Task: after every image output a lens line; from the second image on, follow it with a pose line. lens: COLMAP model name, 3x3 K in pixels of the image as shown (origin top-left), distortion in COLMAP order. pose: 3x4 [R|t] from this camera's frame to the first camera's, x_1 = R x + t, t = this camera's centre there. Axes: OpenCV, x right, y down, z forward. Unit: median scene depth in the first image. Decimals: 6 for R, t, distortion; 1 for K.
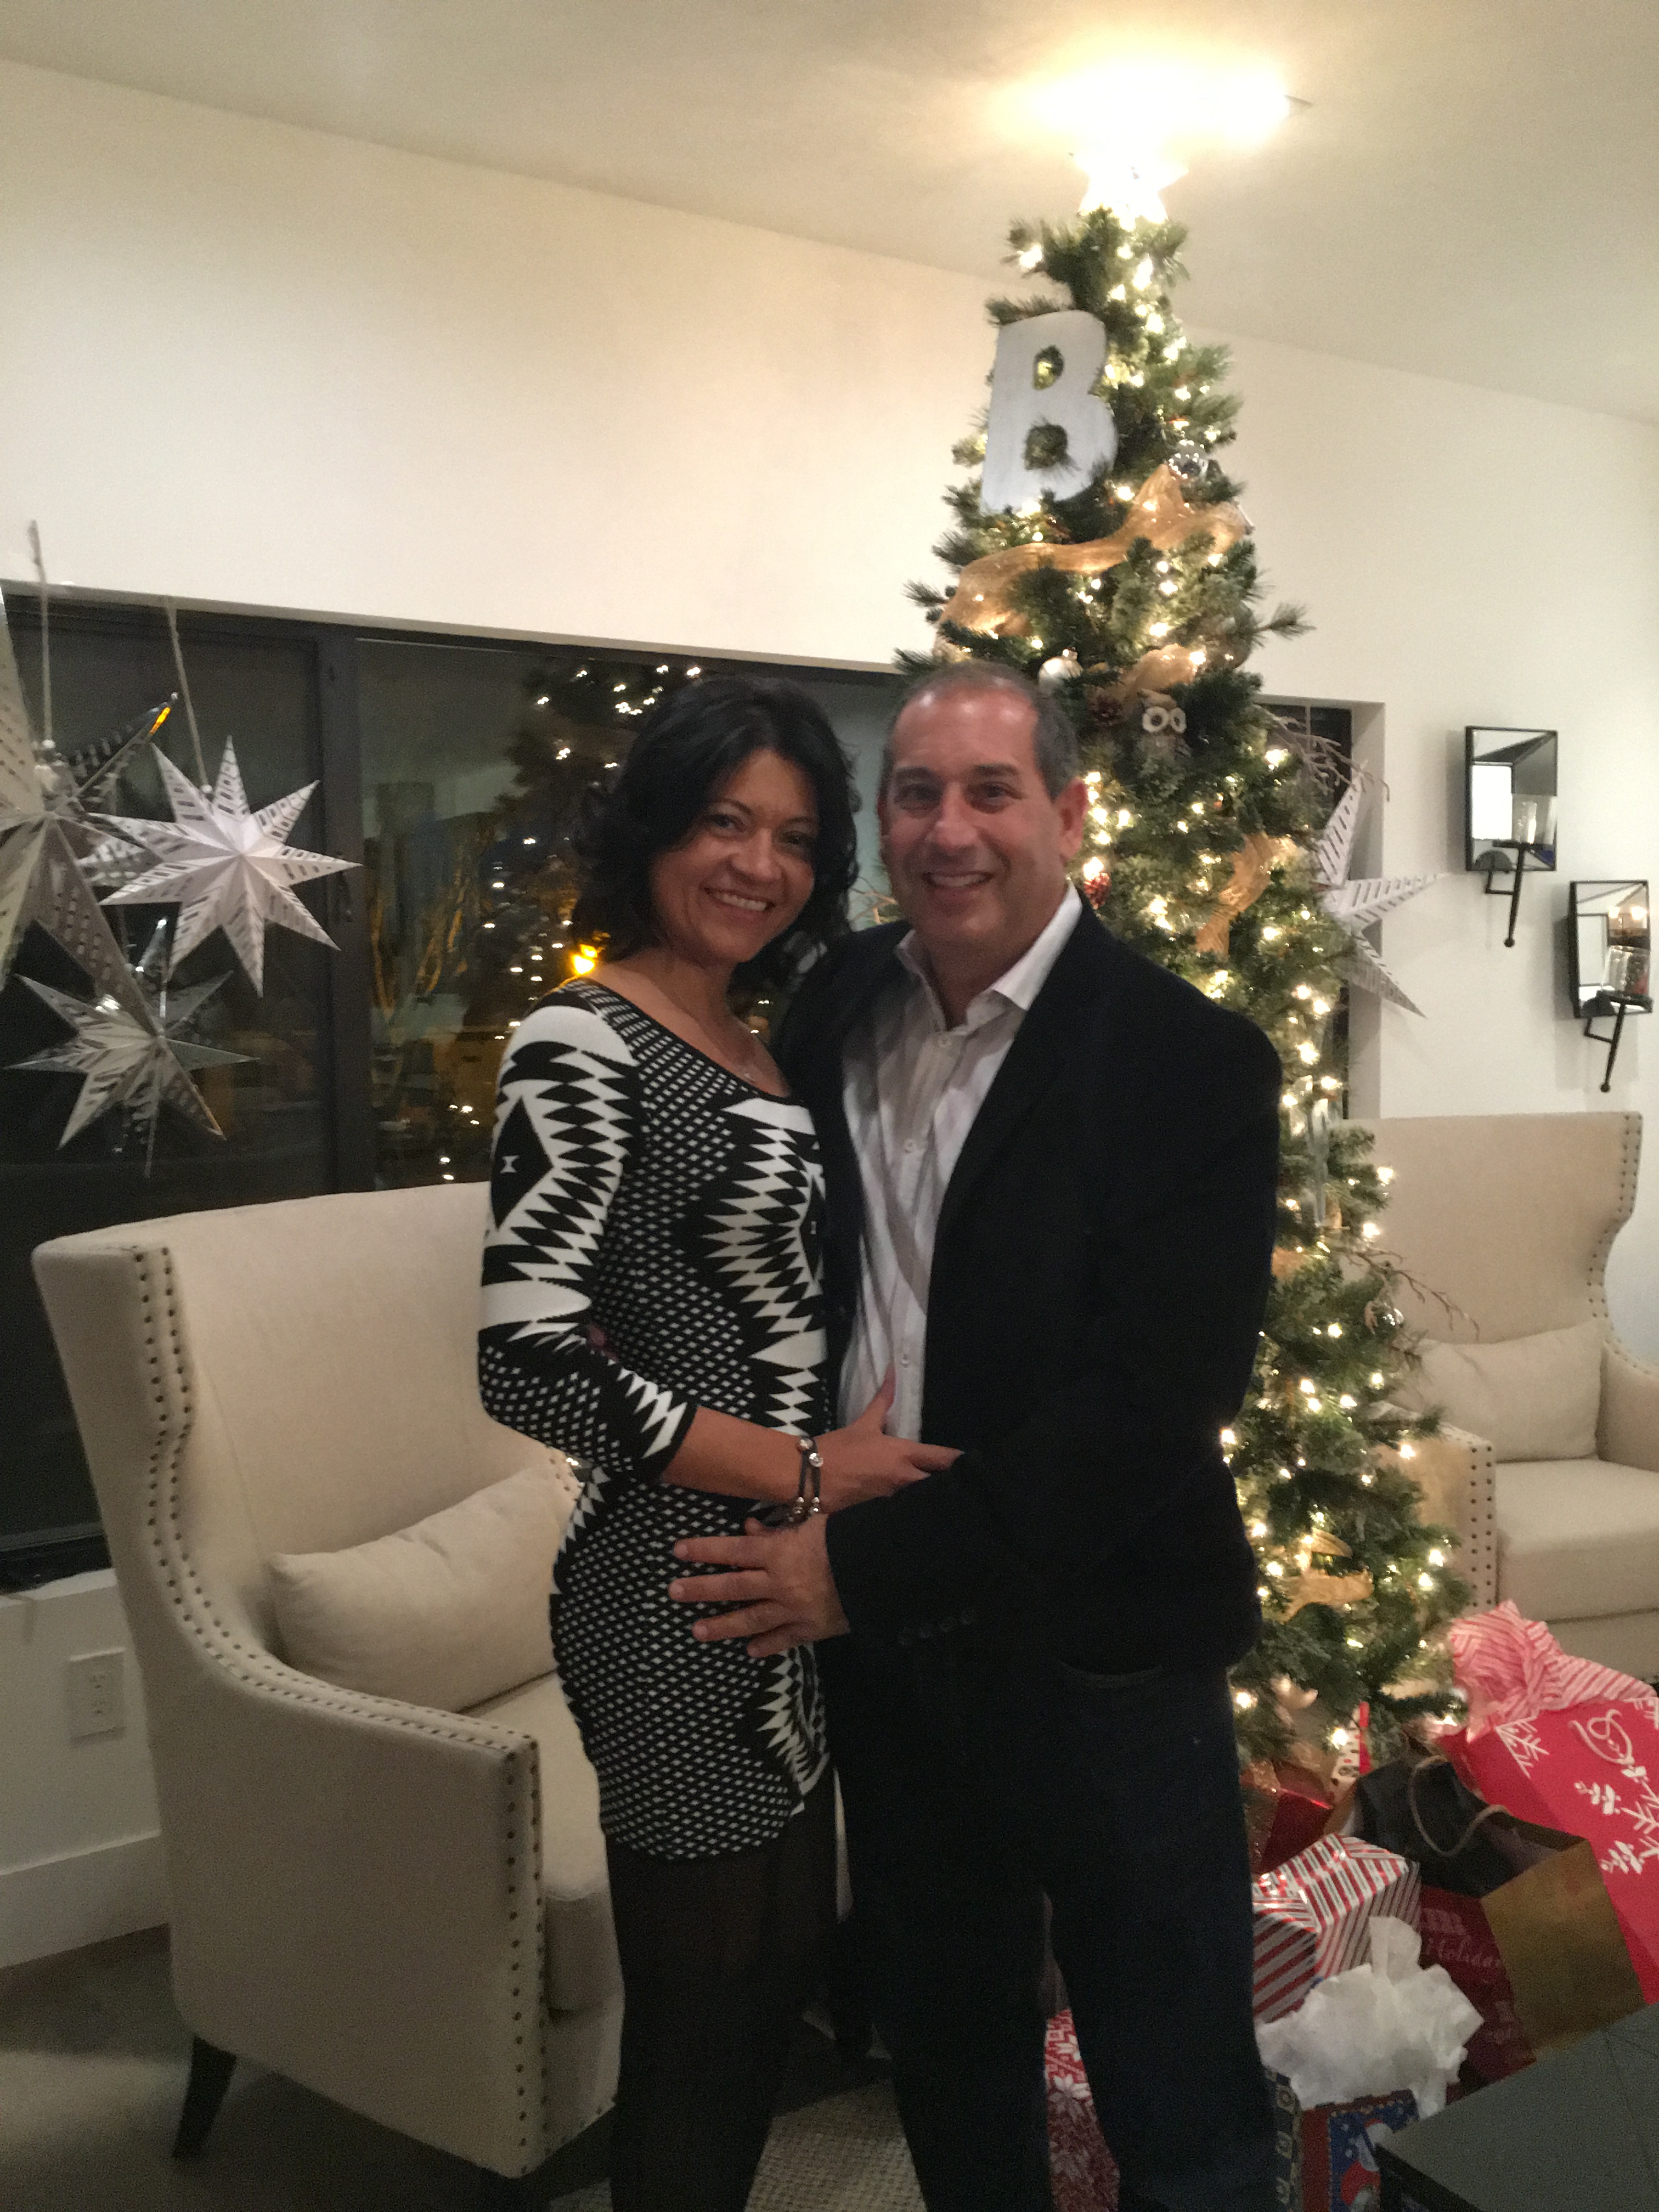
lens RADIAL K [[1893.8, 0, 836.0], [0, 1893.8, 1108.3], [0, 0, 1]] dist [0.084757, -0.108733]
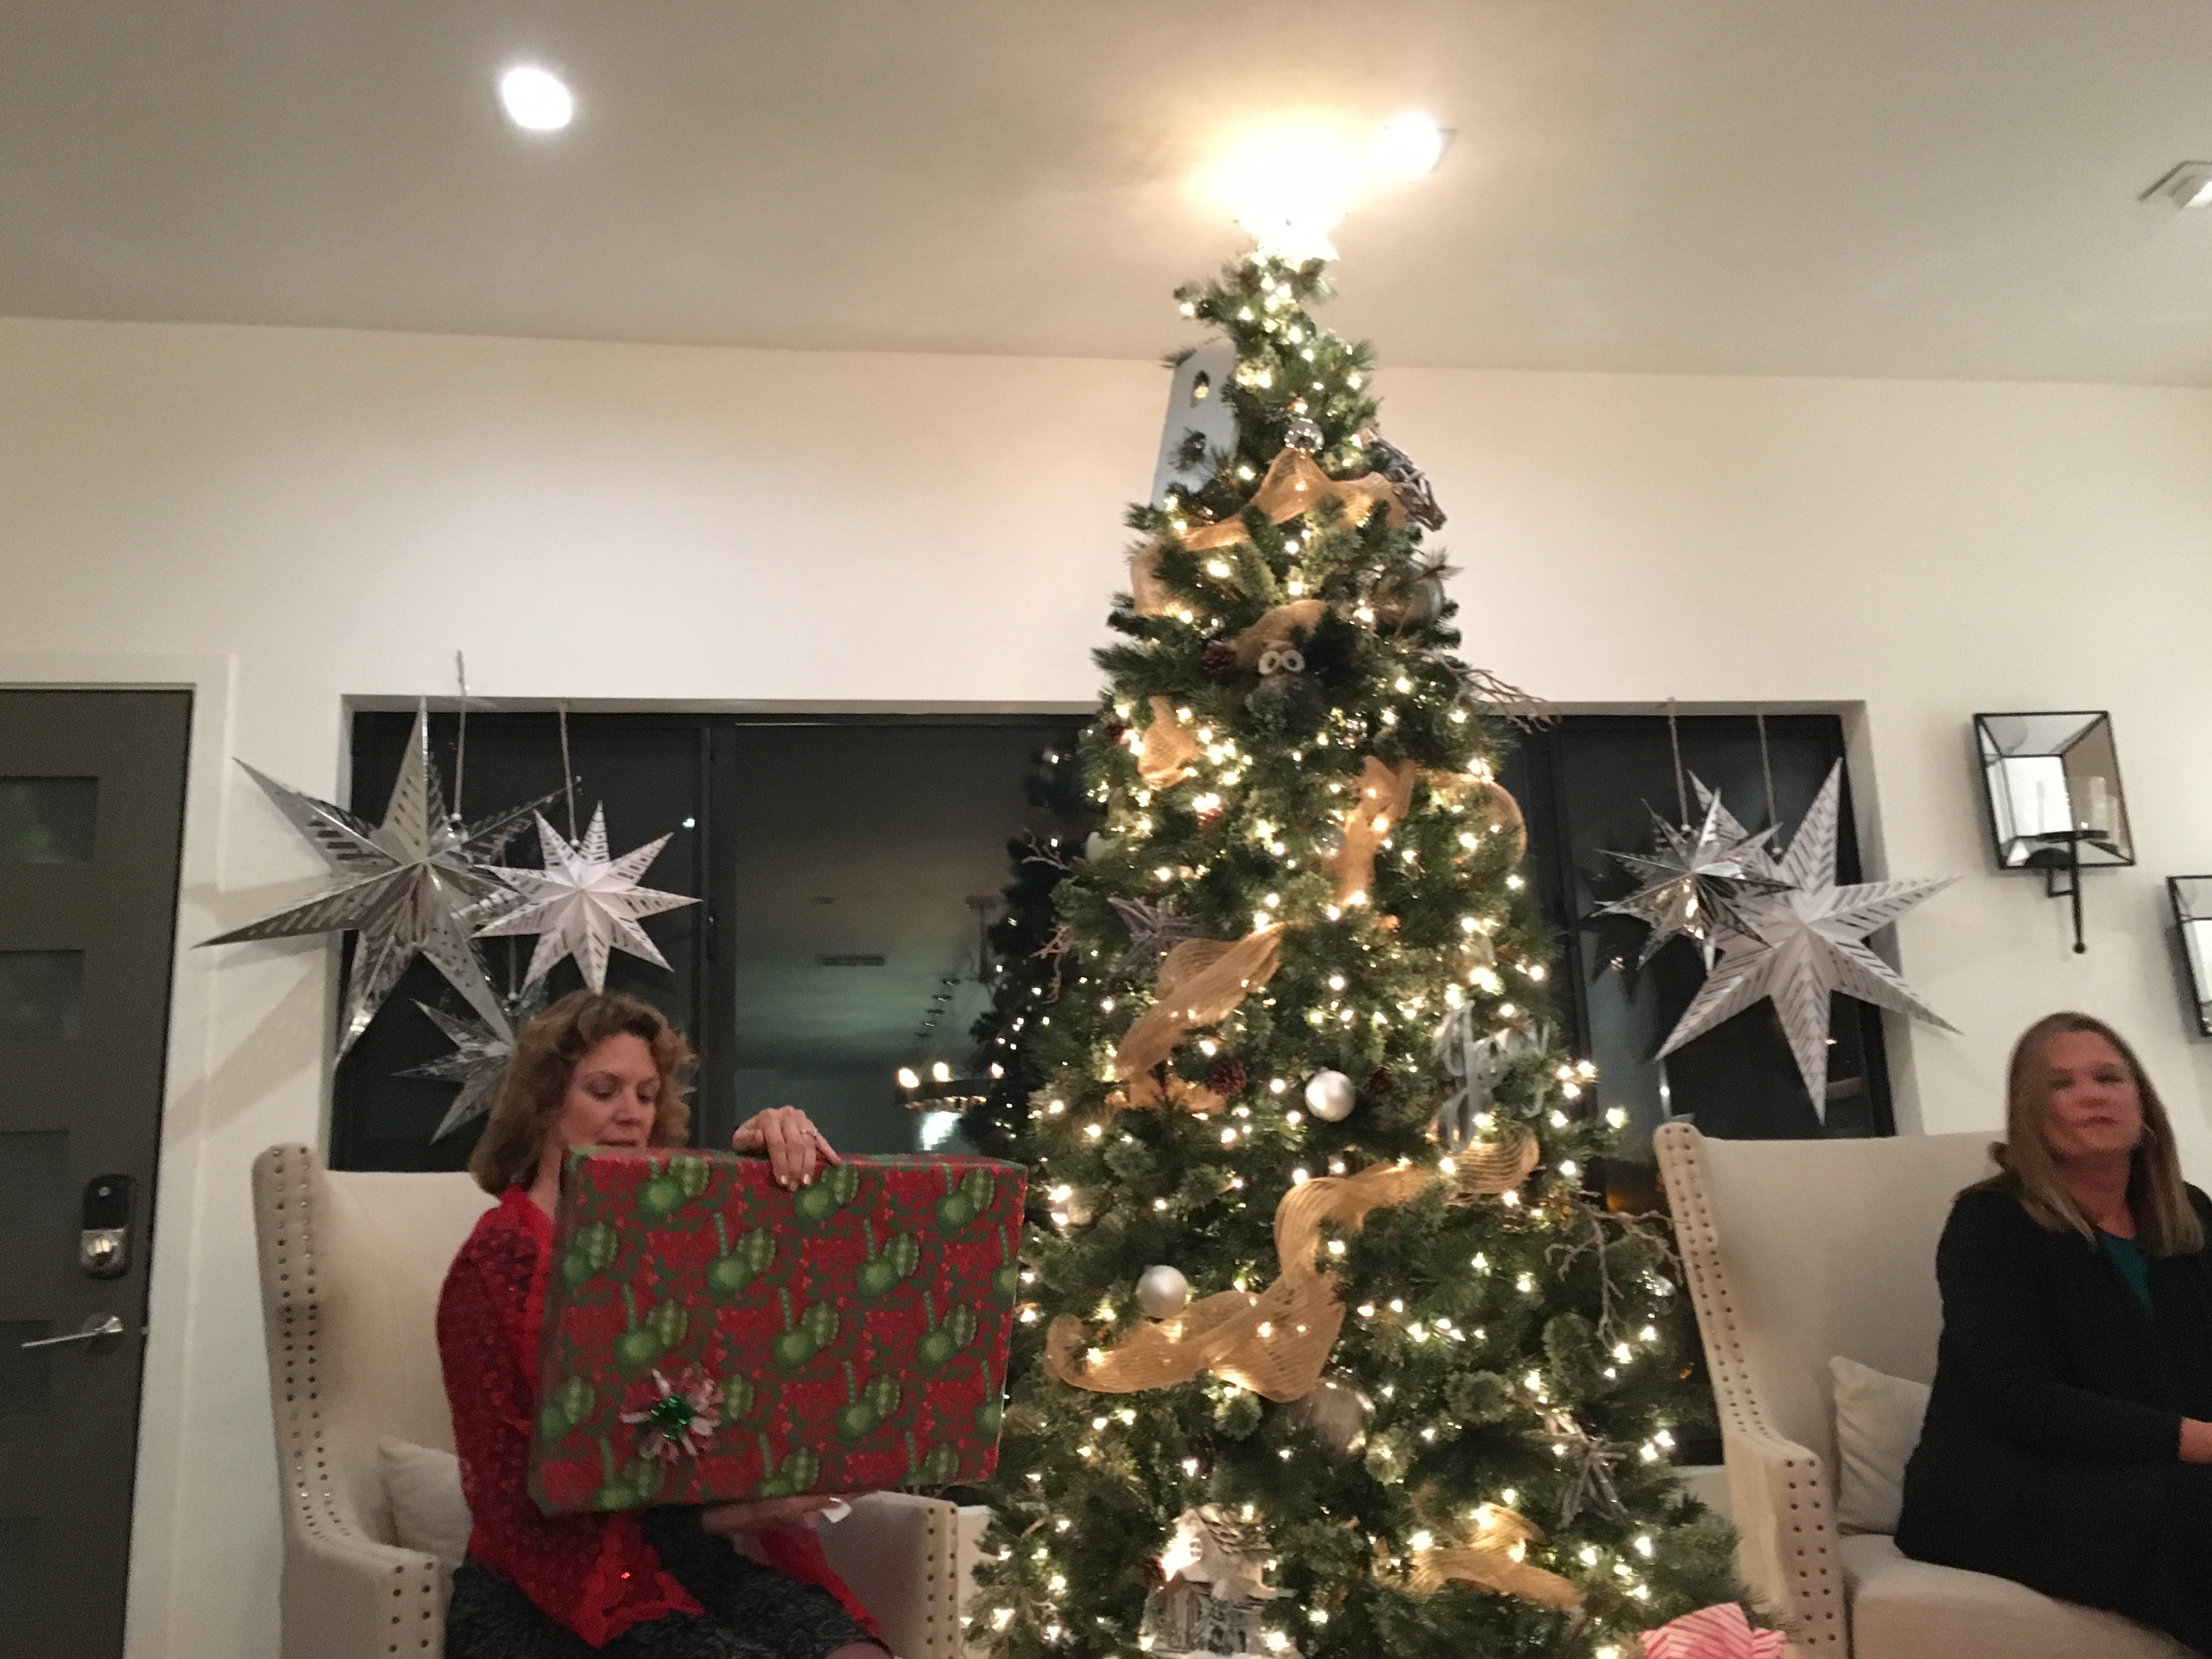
lens RADIAL K [[1921.6, 0, 1104.6], [0, 1921.6, 828.4], [0, 0, 1]] dist [0.080900, -0.102023]
pose [[0.915830, -0.111864, -0.385671, 0.463454], [-0.001763, 0.959287, -0.282426, 0.173321], [0.401563, 0.259334, 0.878347, 0.062067]]
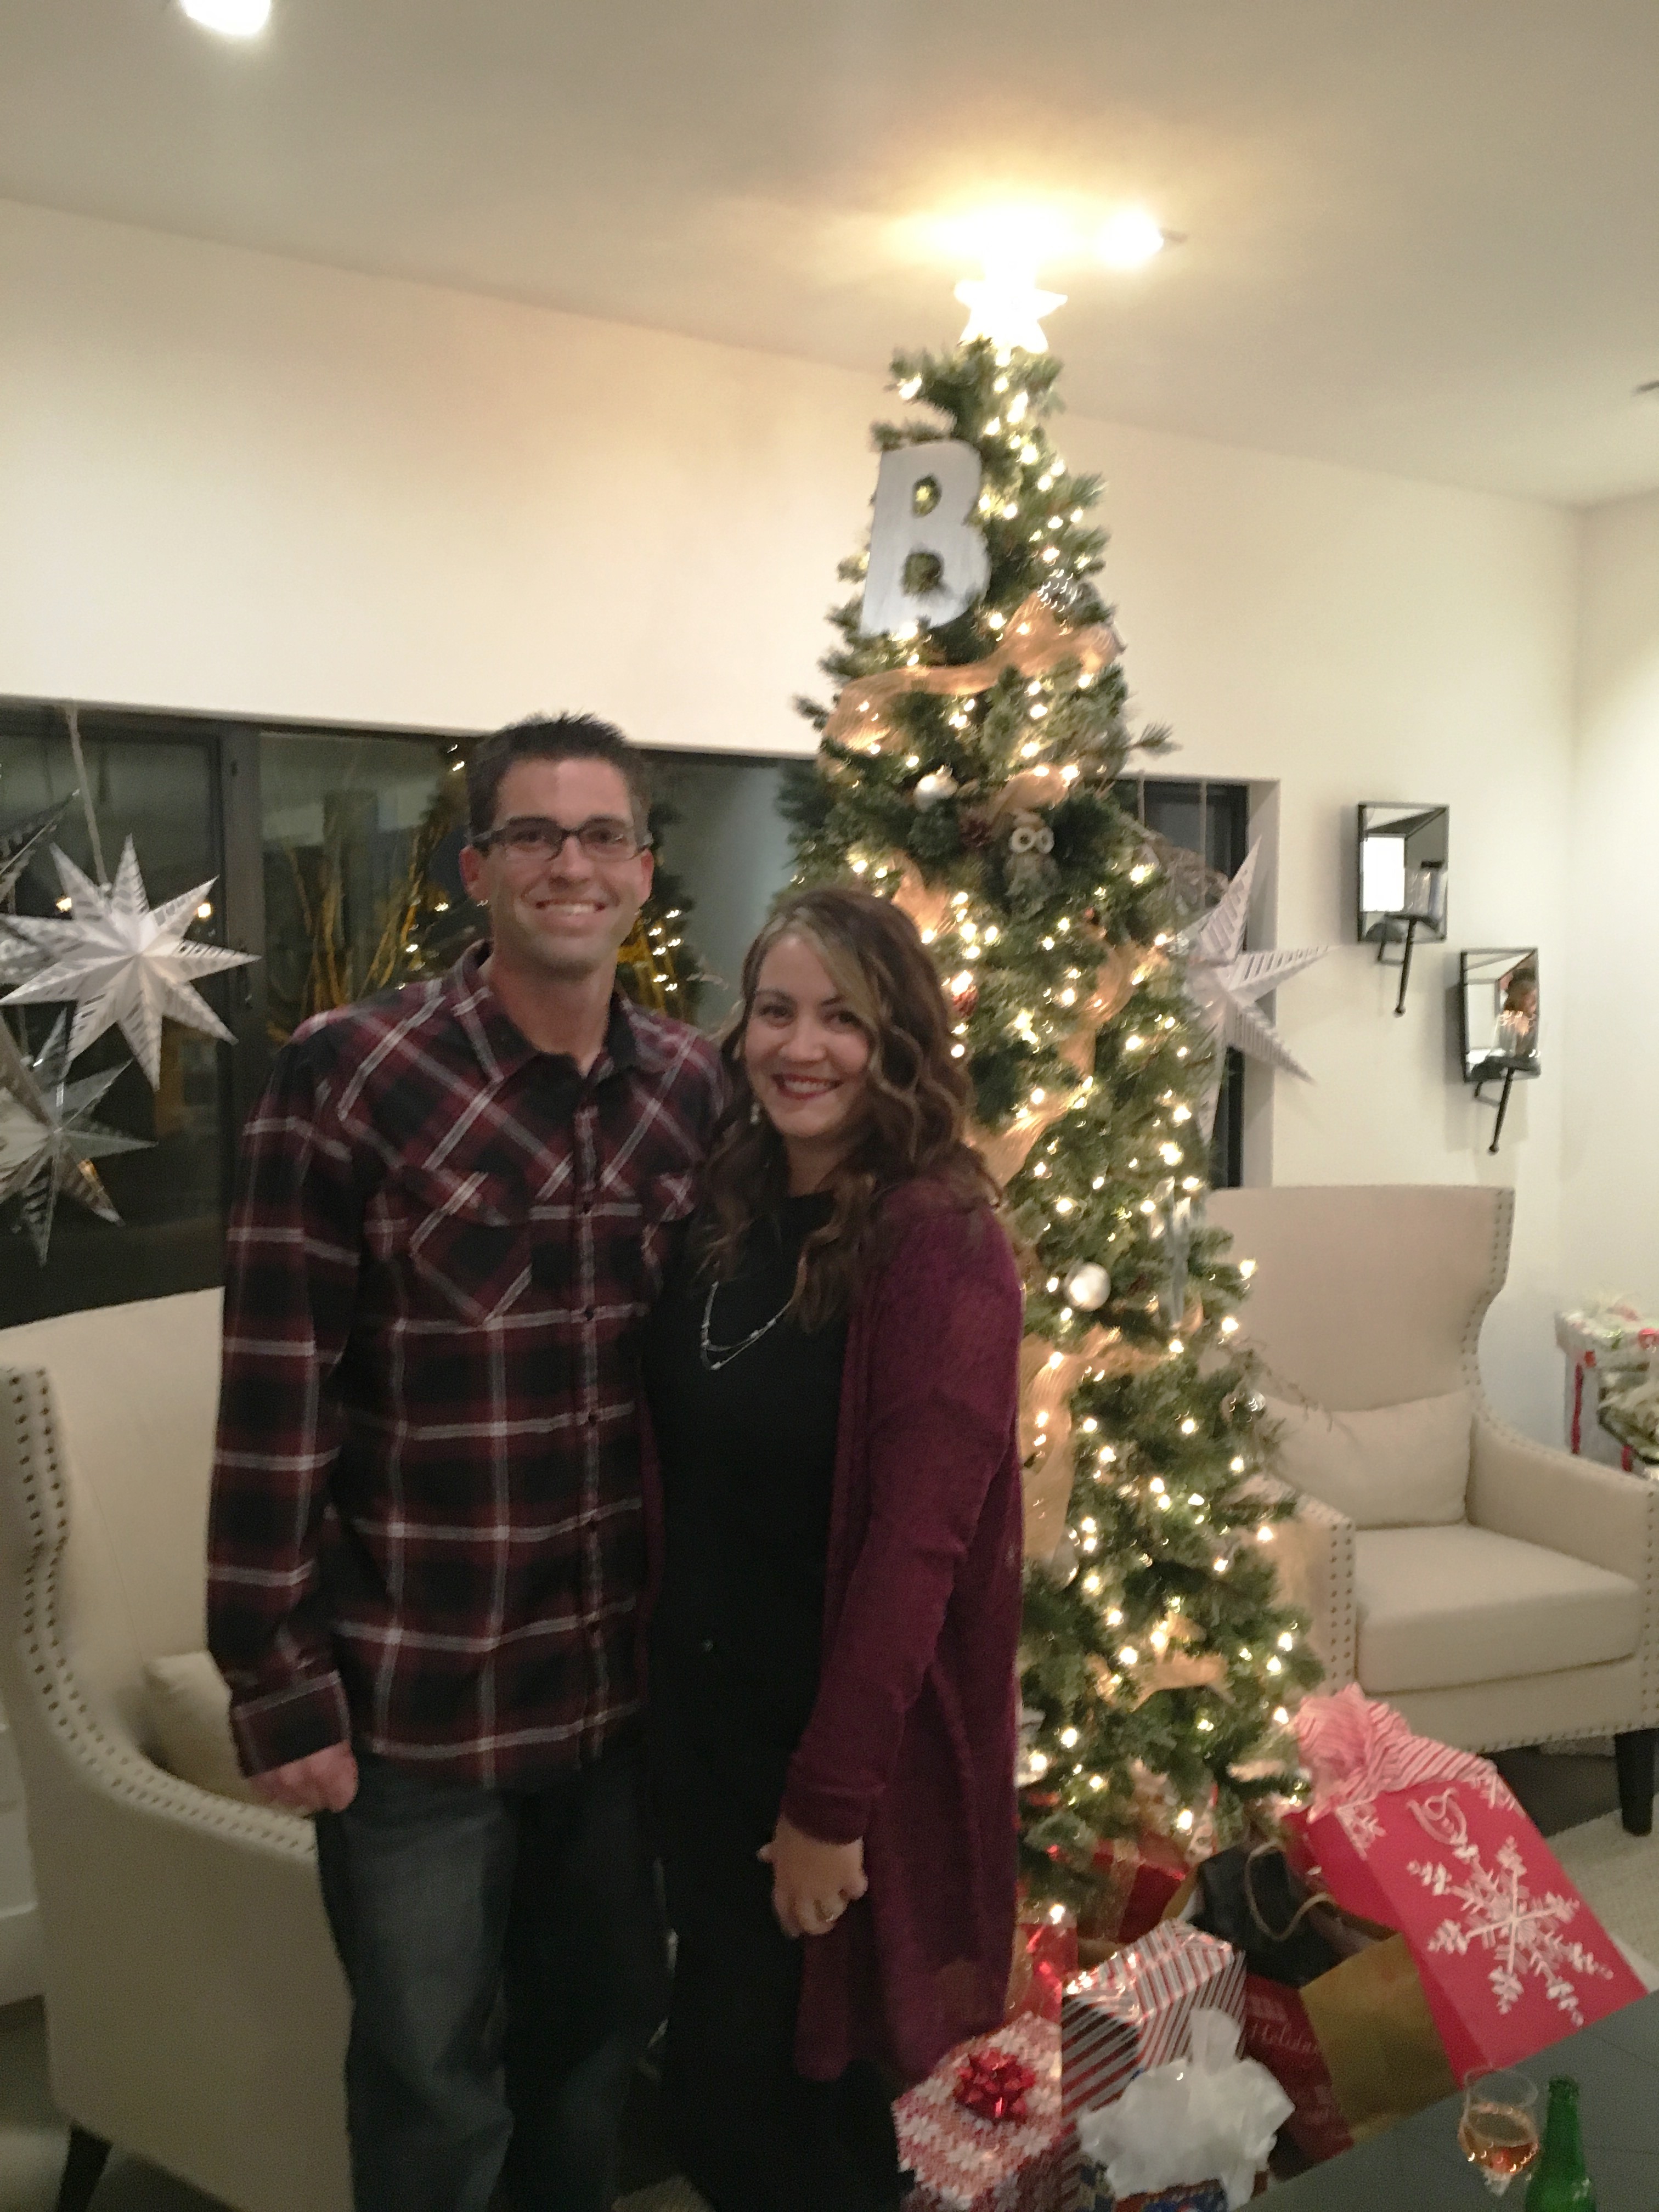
lens RADIAL K [[1893.8, 0, 840.0], [0, 1893.8, 1106.2], [0, 0, 1]] dist [0.084757, -0.108733]
pose [[0.999723, 0.009230, 0.021641, 0.044719], [-0.009379, 0.999933, 0.006802, -0.062291], [-0.021577, -0.007003, 0.999743, -0.036426]]
